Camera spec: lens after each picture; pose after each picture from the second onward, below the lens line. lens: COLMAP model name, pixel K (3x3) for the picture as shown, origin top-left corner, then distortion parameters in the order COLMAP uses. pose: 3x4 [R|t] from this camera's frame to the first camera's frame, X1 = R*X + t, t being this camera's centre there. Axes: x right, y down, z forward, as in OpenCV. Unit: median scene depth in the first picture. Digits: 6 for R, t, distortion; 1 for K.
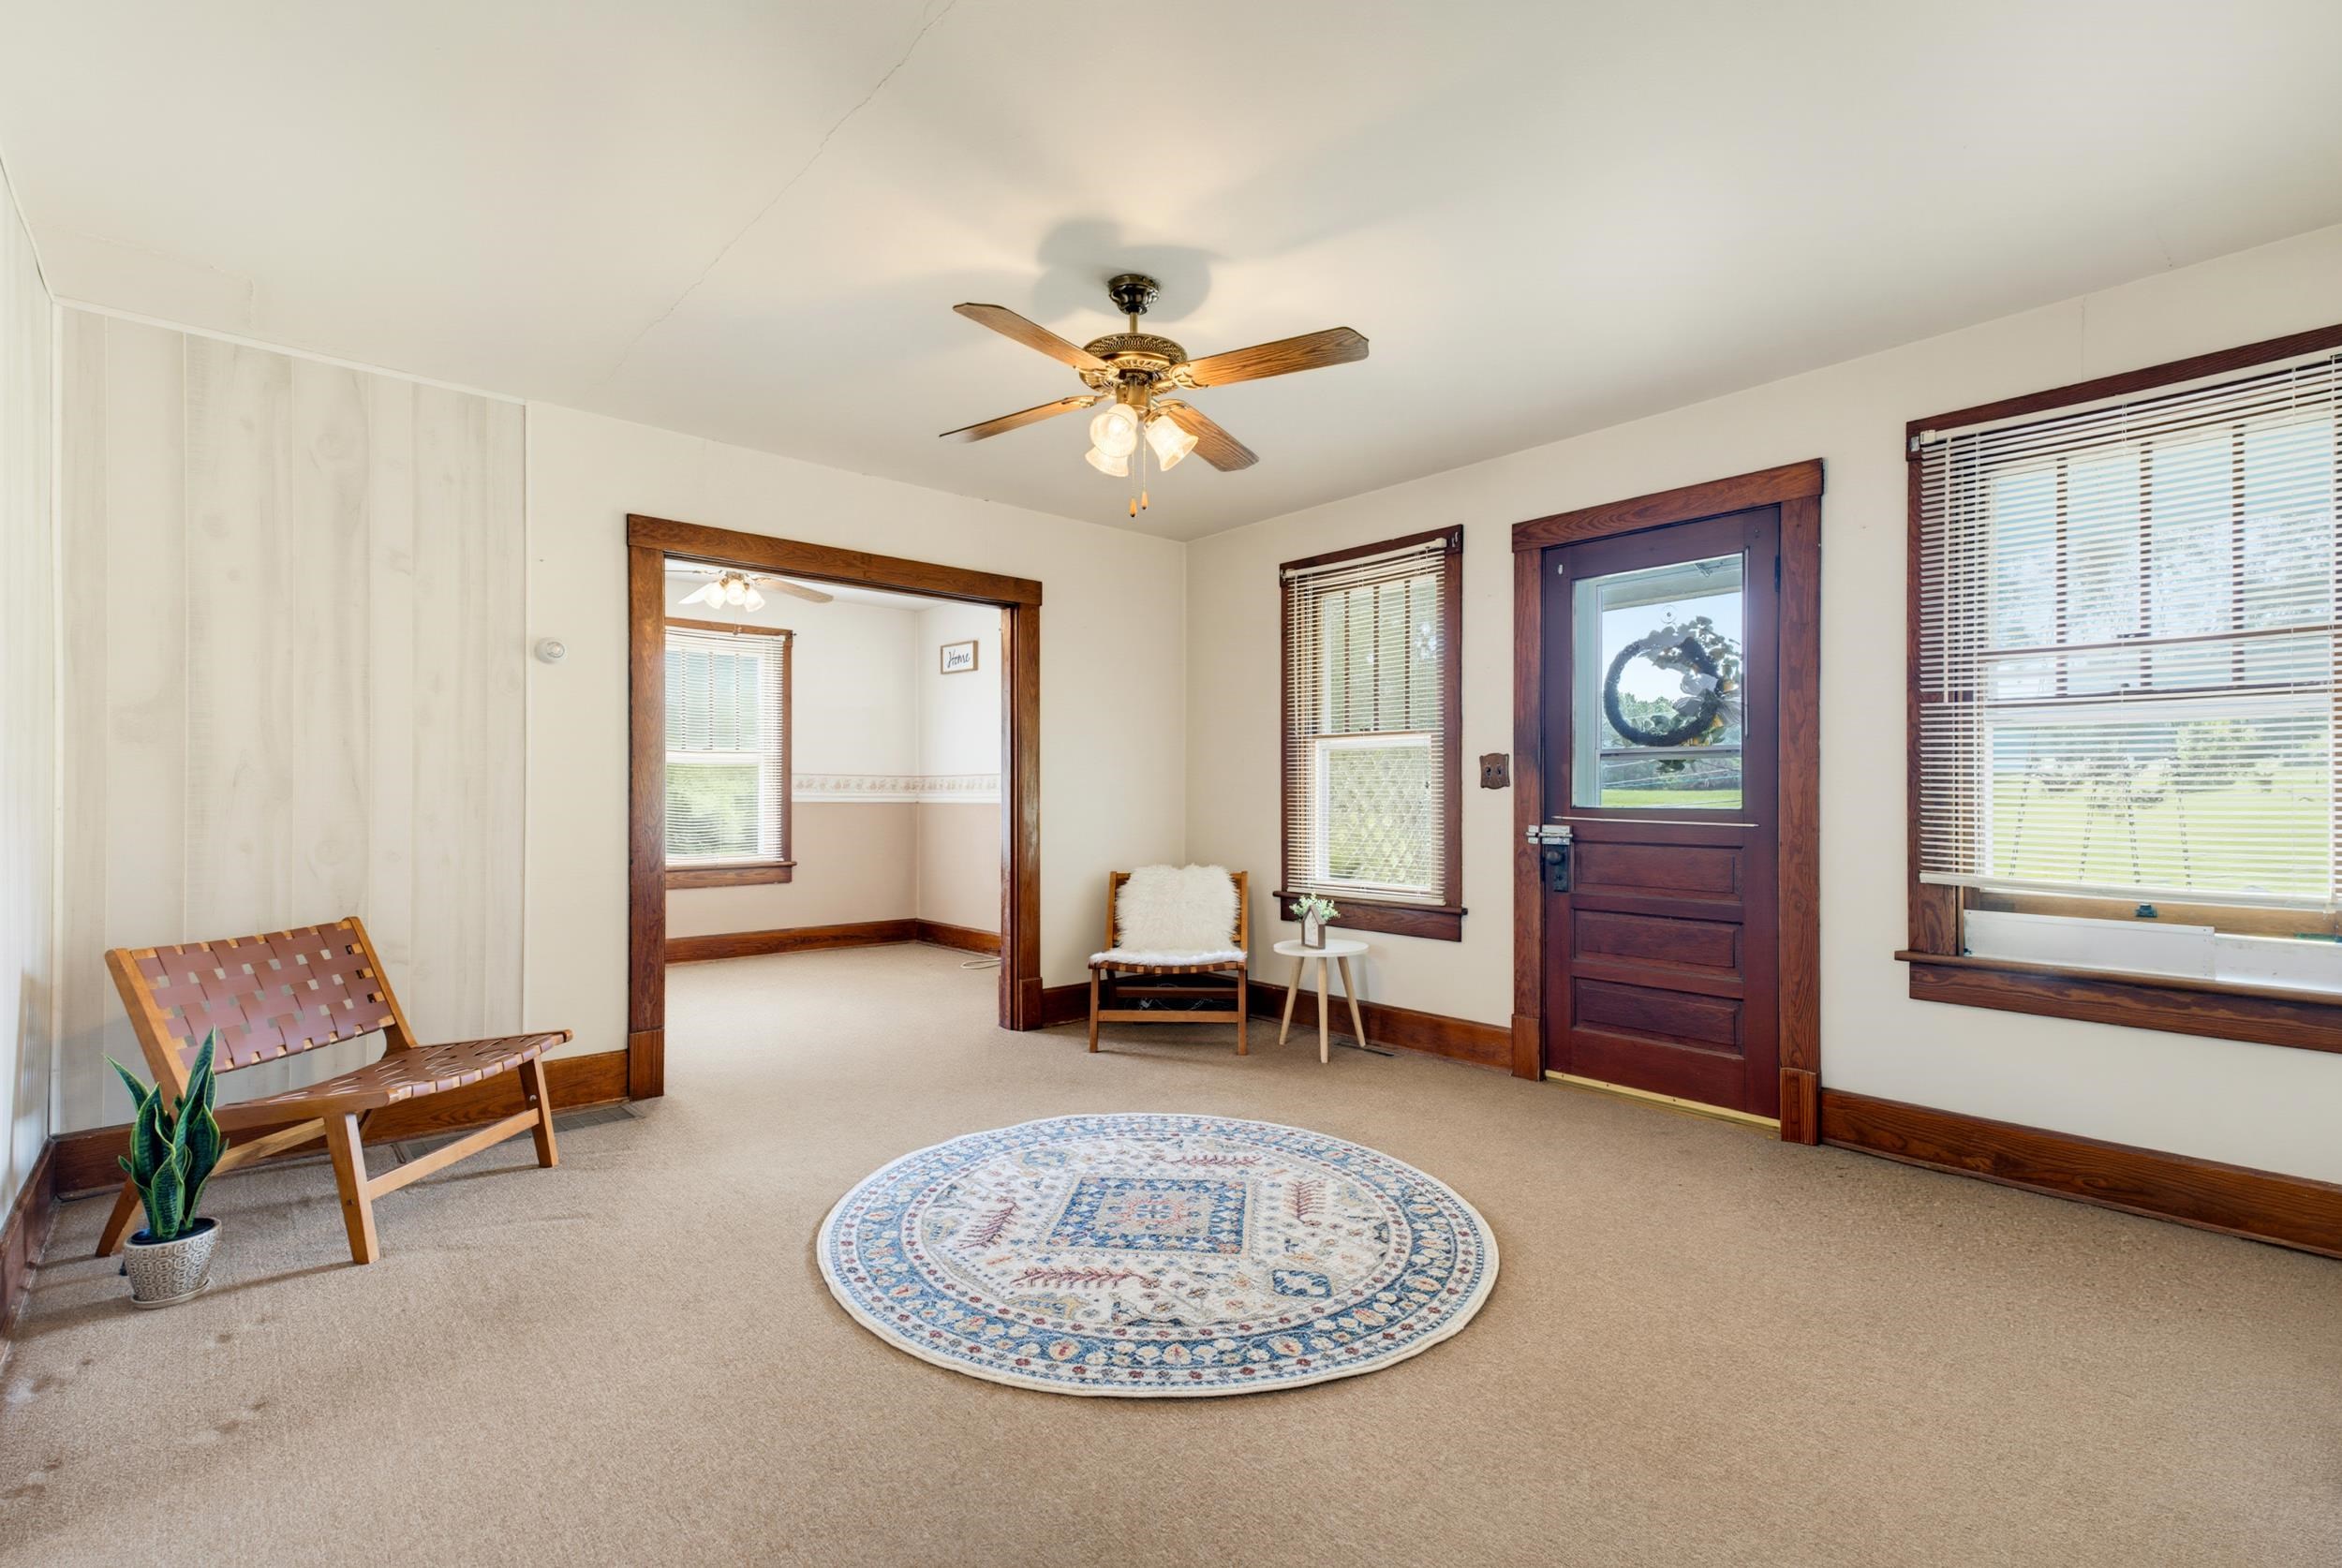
lens RADIAL K [[1061.4, 0, 1171.0], [0, 1061.4, 784.0], [0, 0, 1]] dist [0.032915, 0.000230]
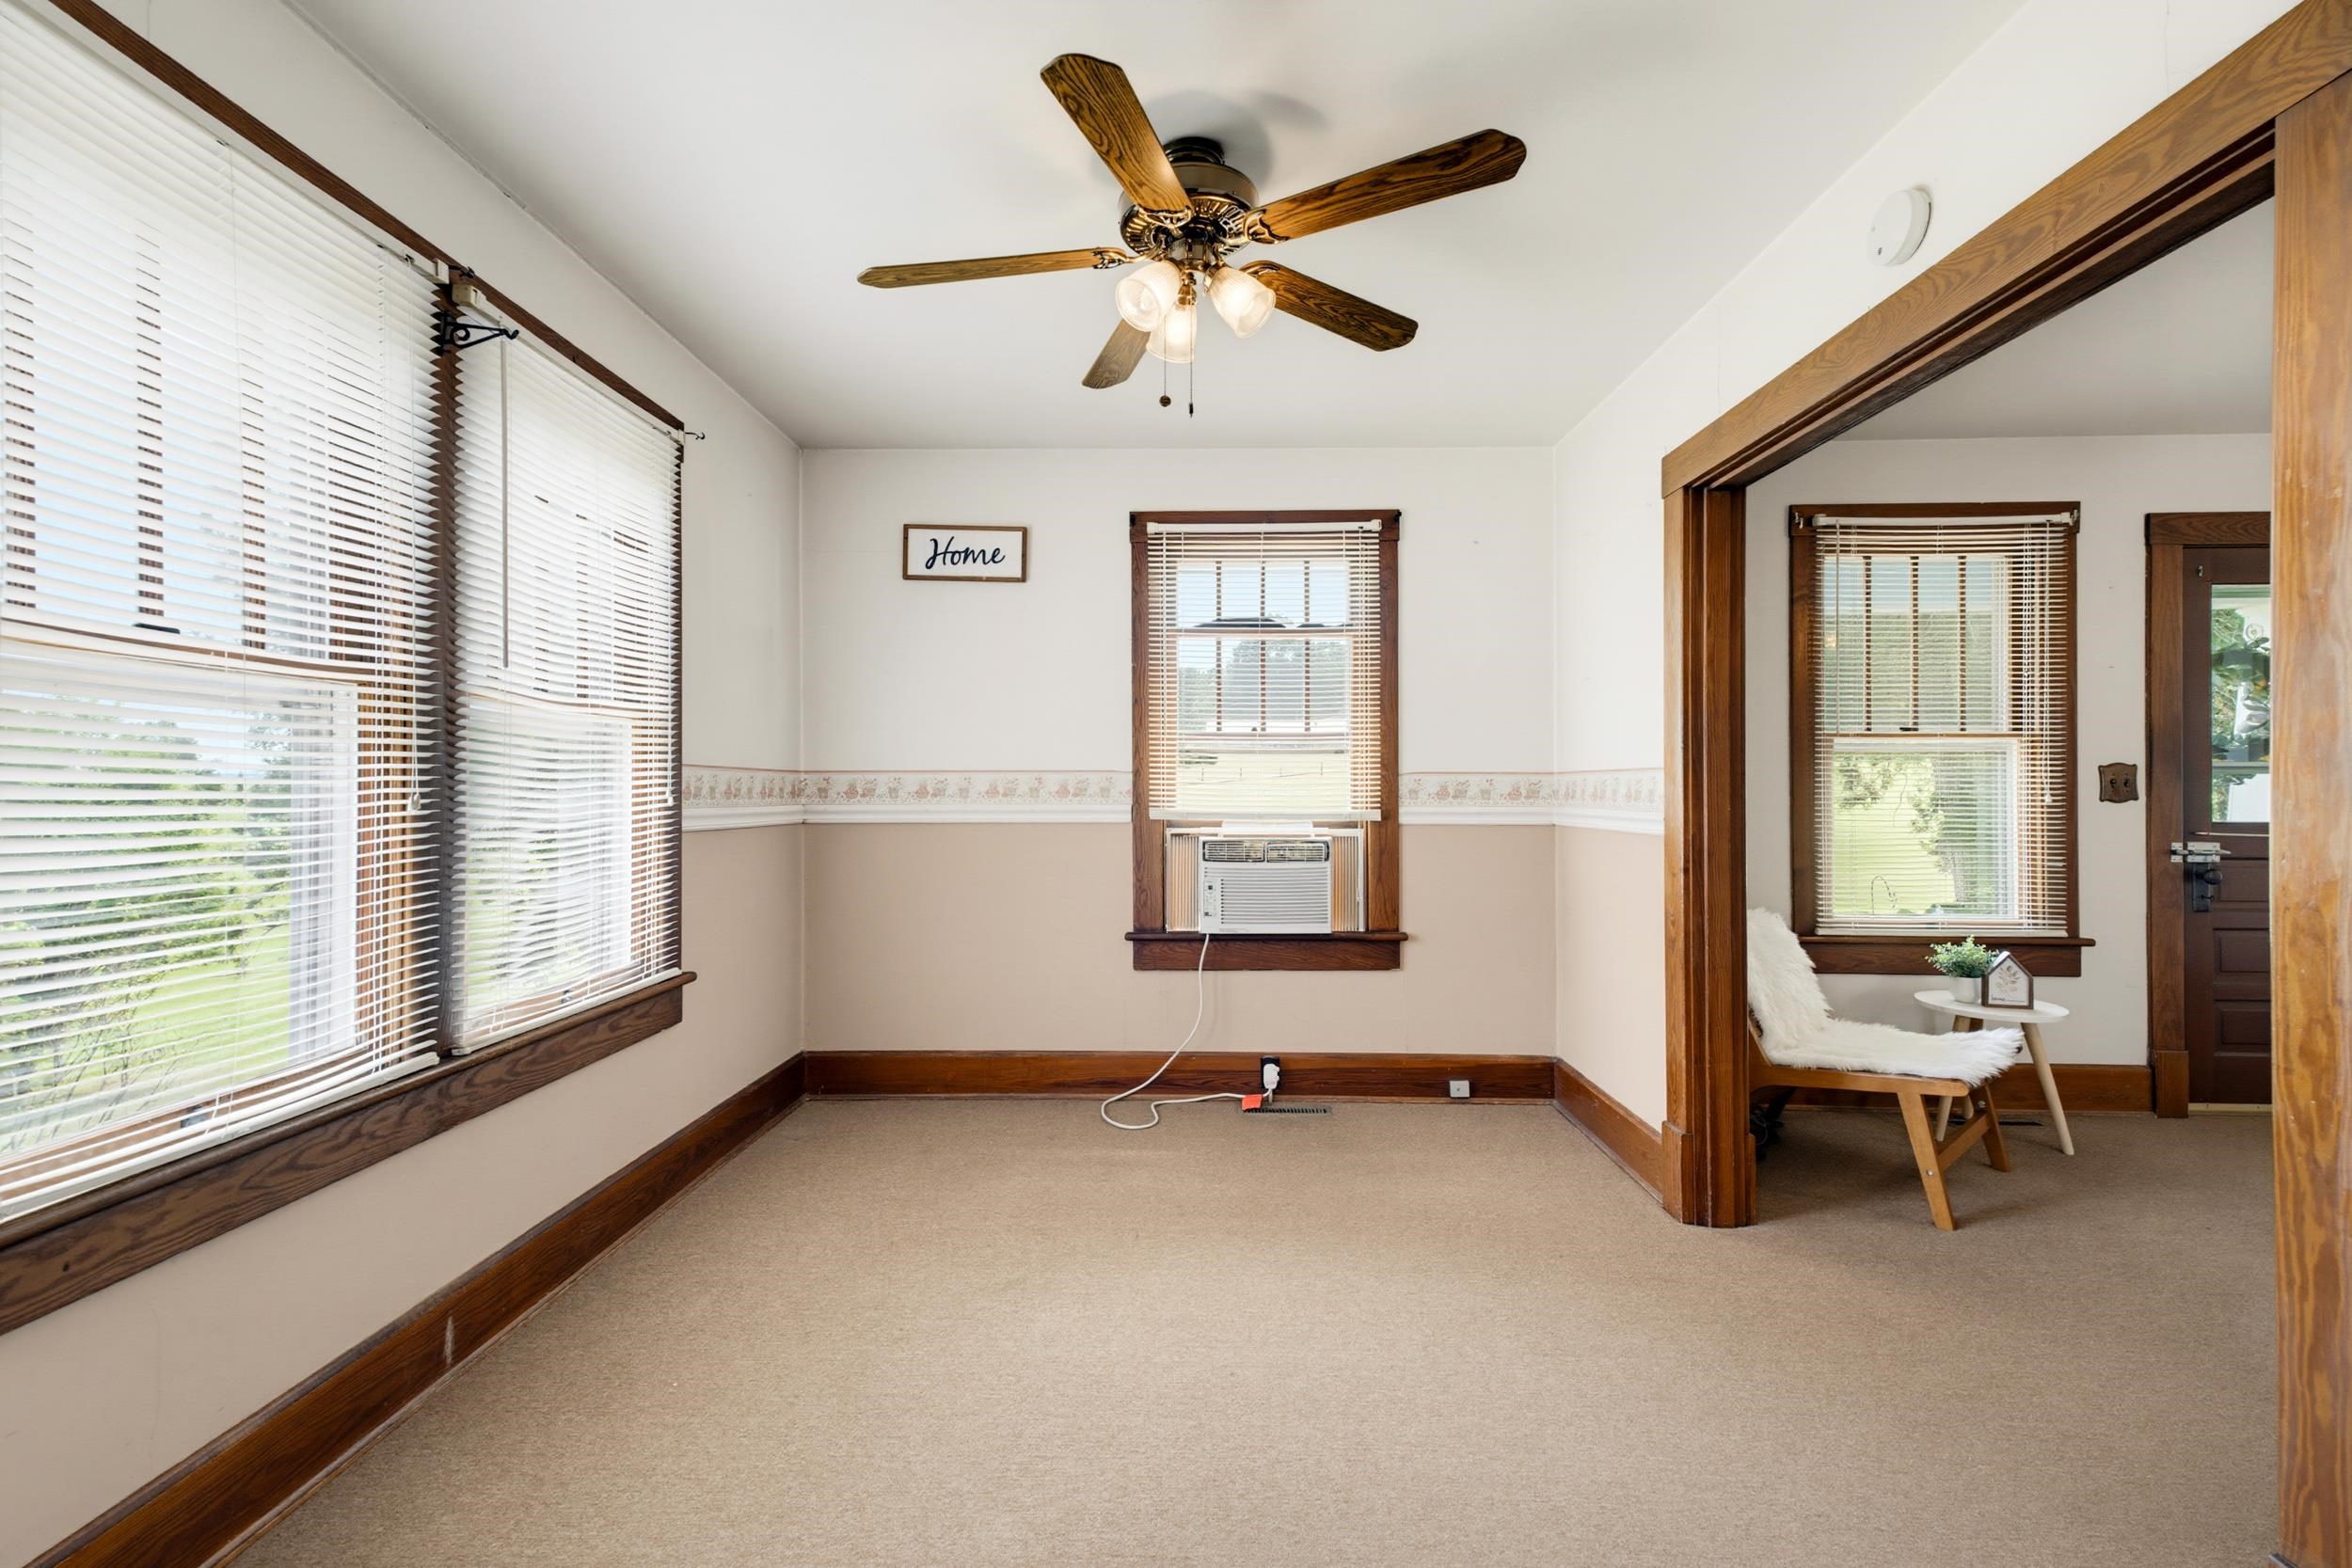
lens RADIAL K [[1067.7, 0, 1176.0], [0, 1067.7, 784.0], [0, 0, 1]] dist [0.033988, 0.000056]
pose [[0.674154, -0.001035, 0.738590, -1.125430], [-0.007229, 0.999942, 0.008000, -0.015946], [-0.738555, -0.010733, 0.674108, 1.182743]]
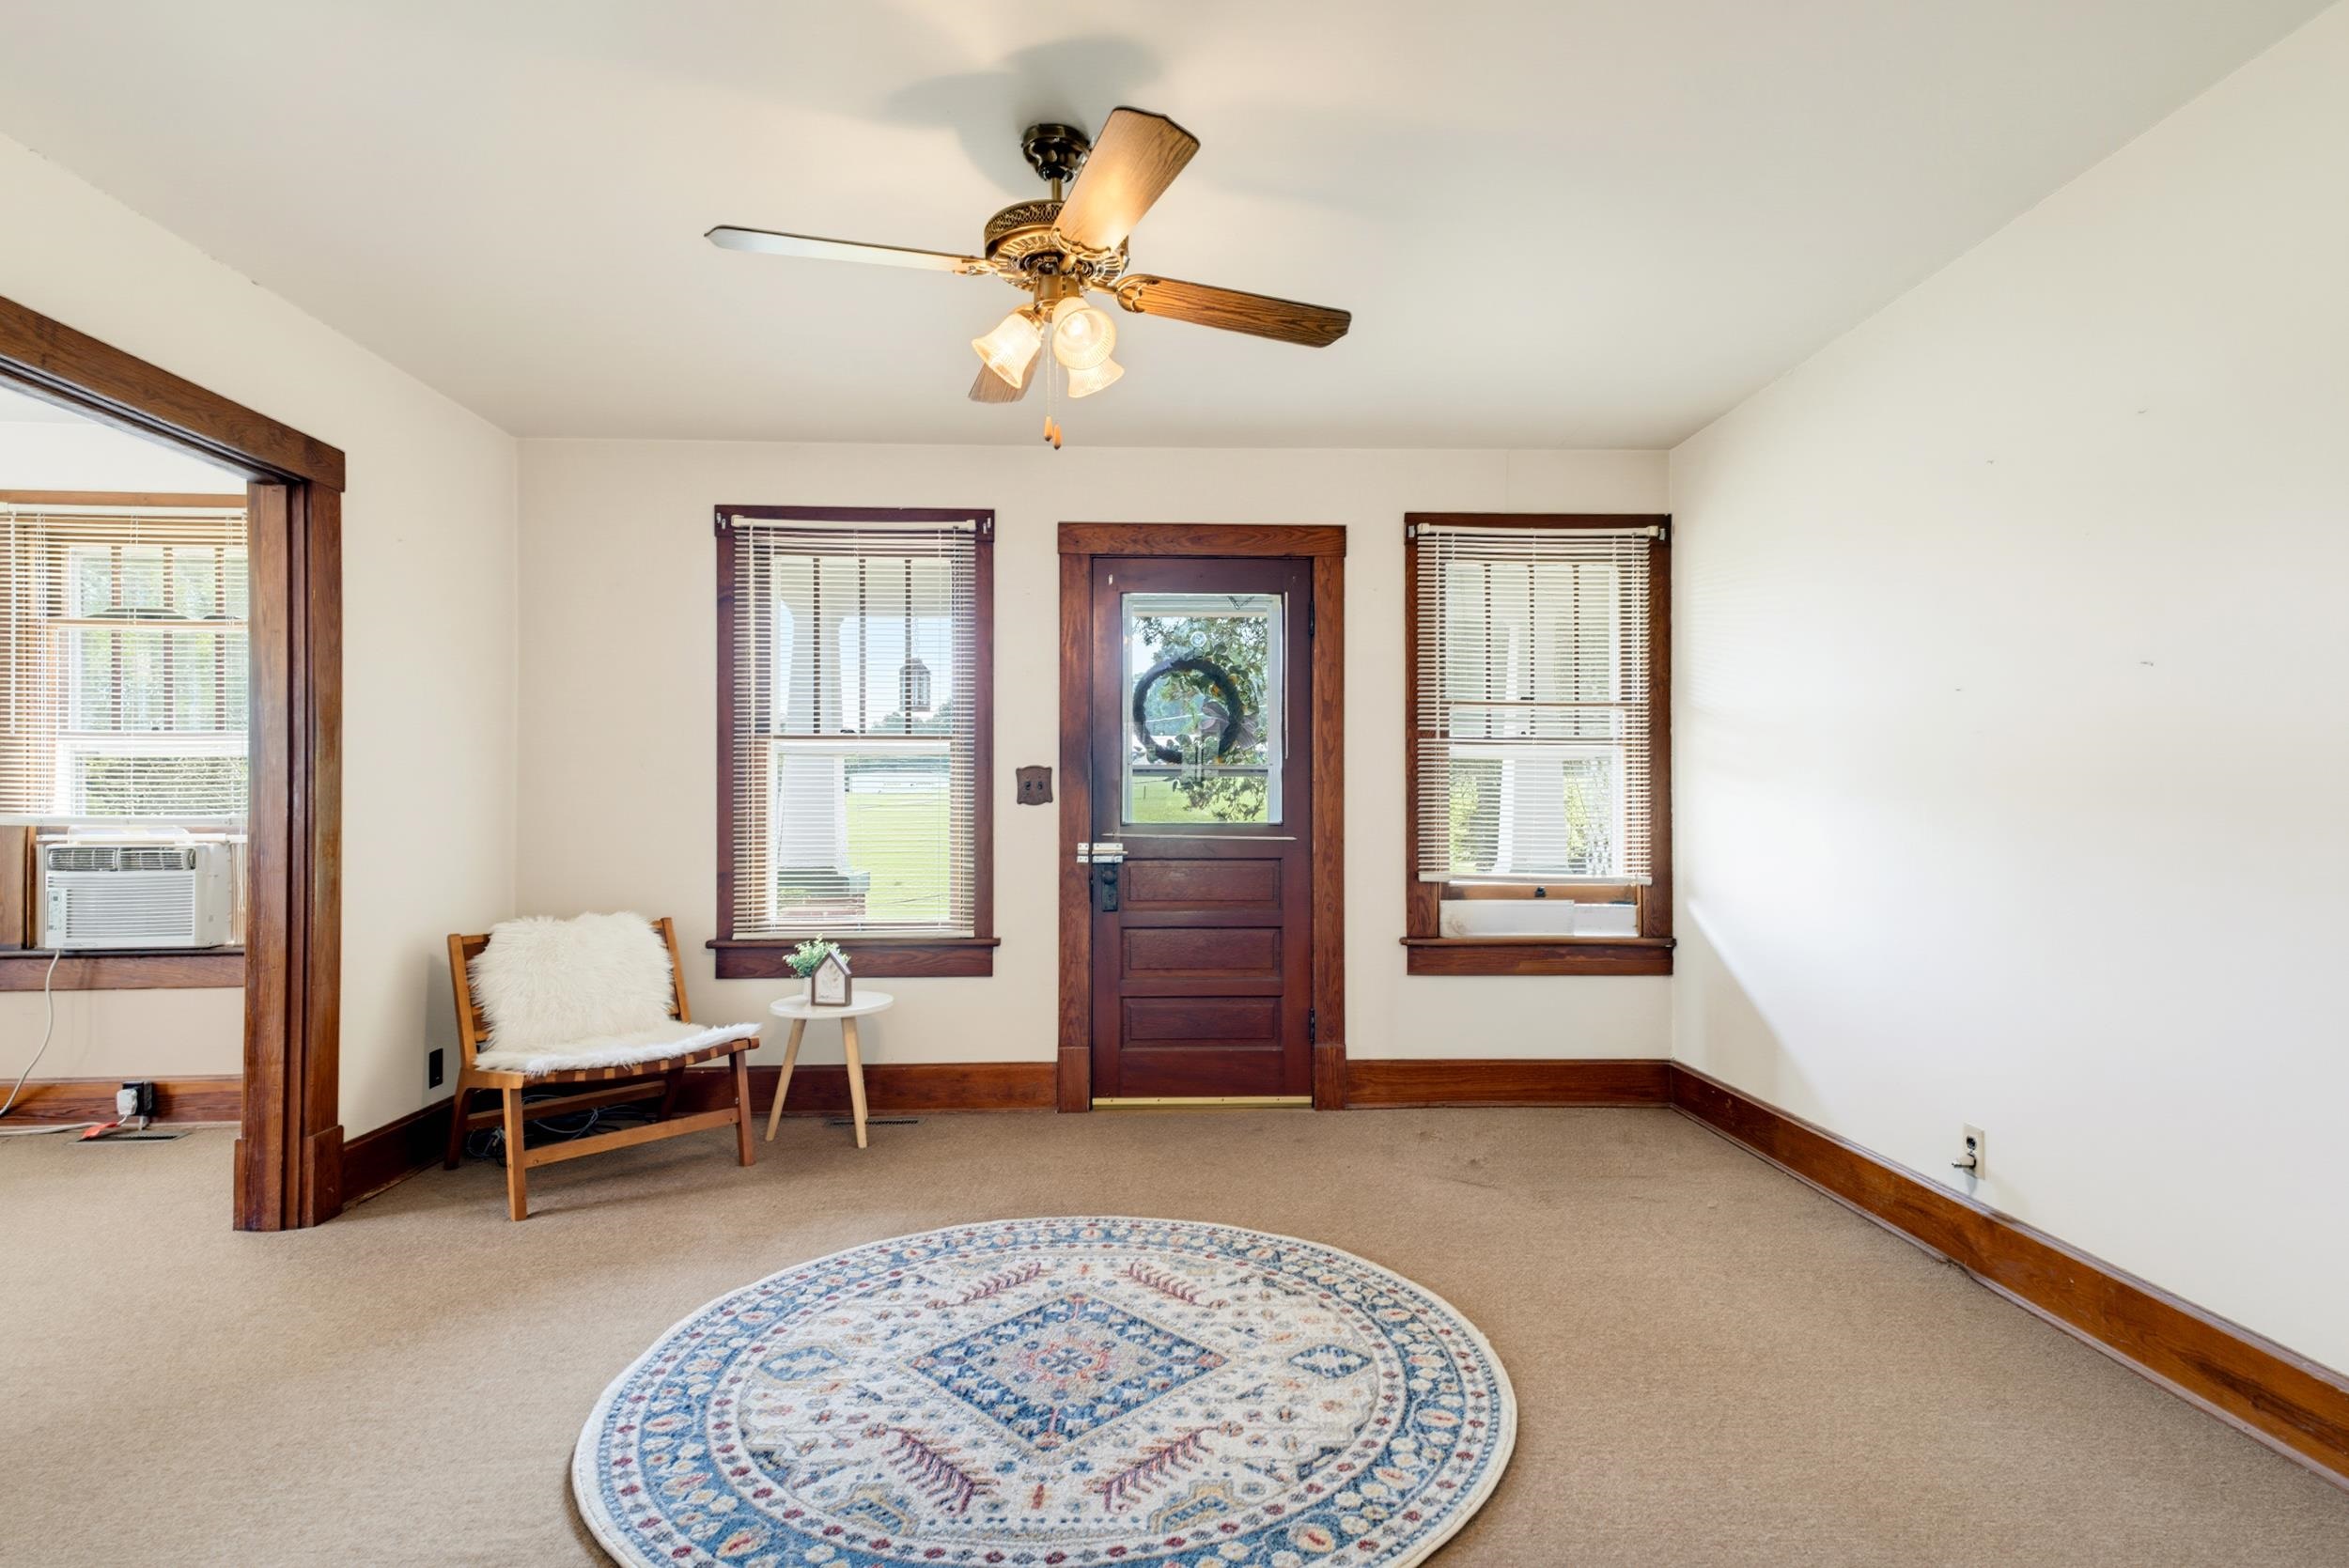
lens RADIAL K [[1179.4, 0, 1174.5], [0, 1179.4, 784.0], [0, 0, 1]] dist [0.045605, 0.000107]
pose [[0.633427, 0.015670, 0.773644, -0.502605], [-0.007333, 0.999872, -0.014249, 0.000357], [-0.773768, 0.003353, 0.633461, 0.317638]]
